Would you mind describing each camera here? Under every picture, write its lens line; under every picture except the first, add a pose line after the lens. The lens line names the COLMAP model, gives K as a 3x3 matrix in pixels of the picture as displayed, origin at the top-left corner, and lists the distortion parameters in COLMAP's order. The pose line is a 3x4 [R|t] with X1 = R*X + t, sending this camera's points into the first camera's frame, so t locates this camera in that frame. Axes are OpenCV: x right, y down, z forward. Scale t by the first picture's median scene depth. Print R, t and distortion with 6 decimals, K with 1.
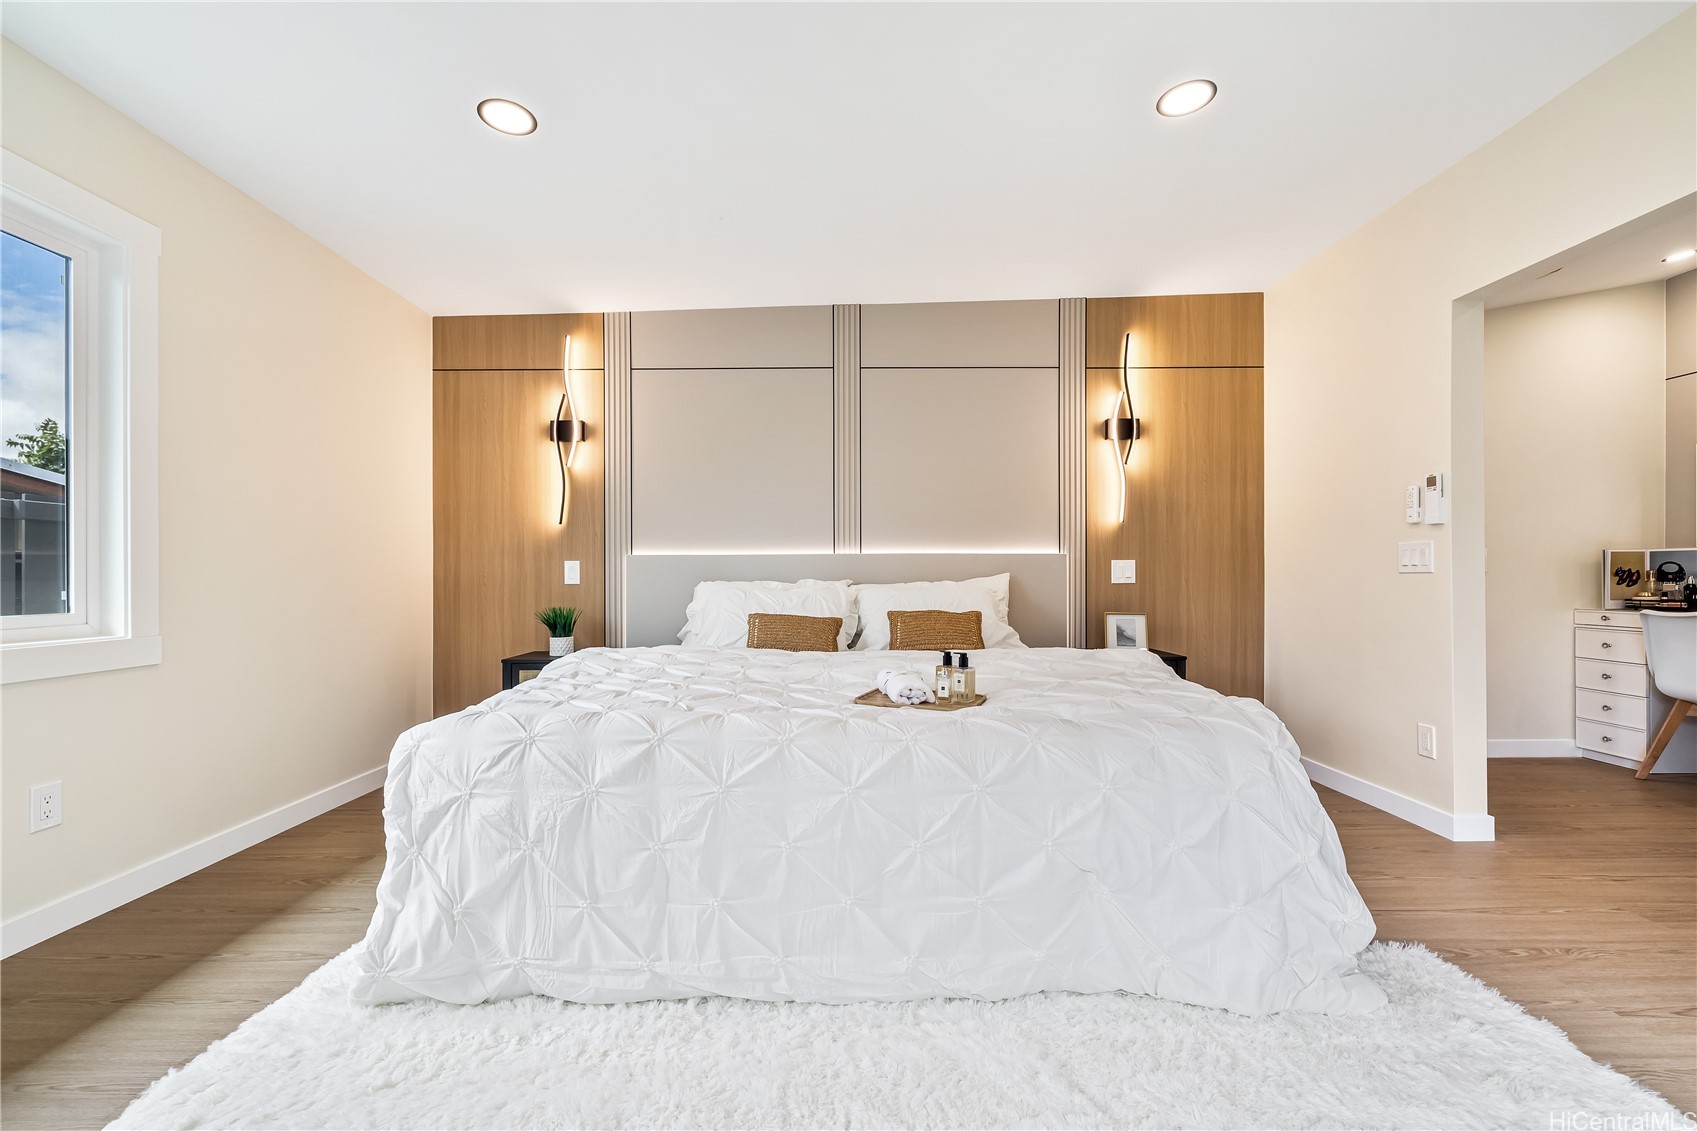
lens RADIAL K [[719.2, 0, 847.9], [0, 719.2, 574.0], [0, 0, 1]] dist [0.001419, 0.000409]
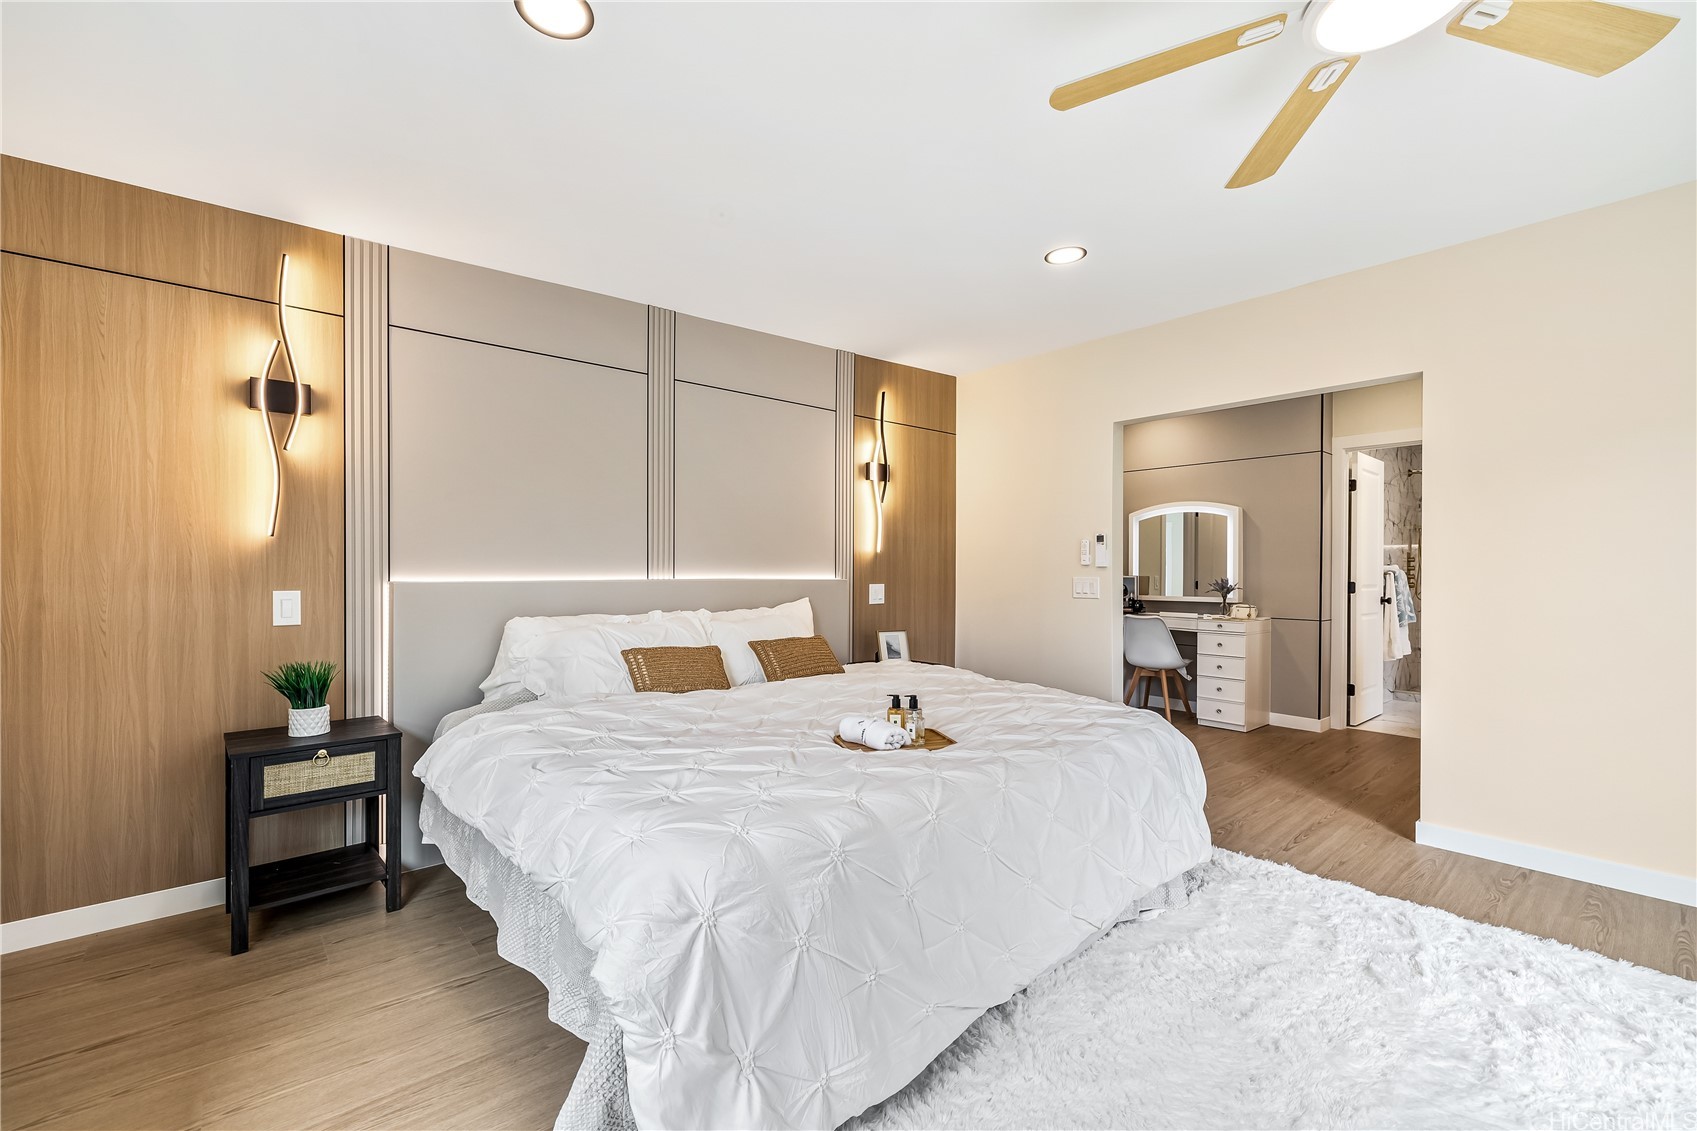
lens RADIAL K [[728.1, 0, 848.1], [0, 728.1, 573.5], [0, 0, 1]] dist [-0.001177, -0.000217]
pose [[0.750488, 0.003538, 0.660875, -0.438557], [-0.007813, 0.999963, 0.003519, -0.040783], [-0.660838, -0.007805, 0.750488, 0.143094]]
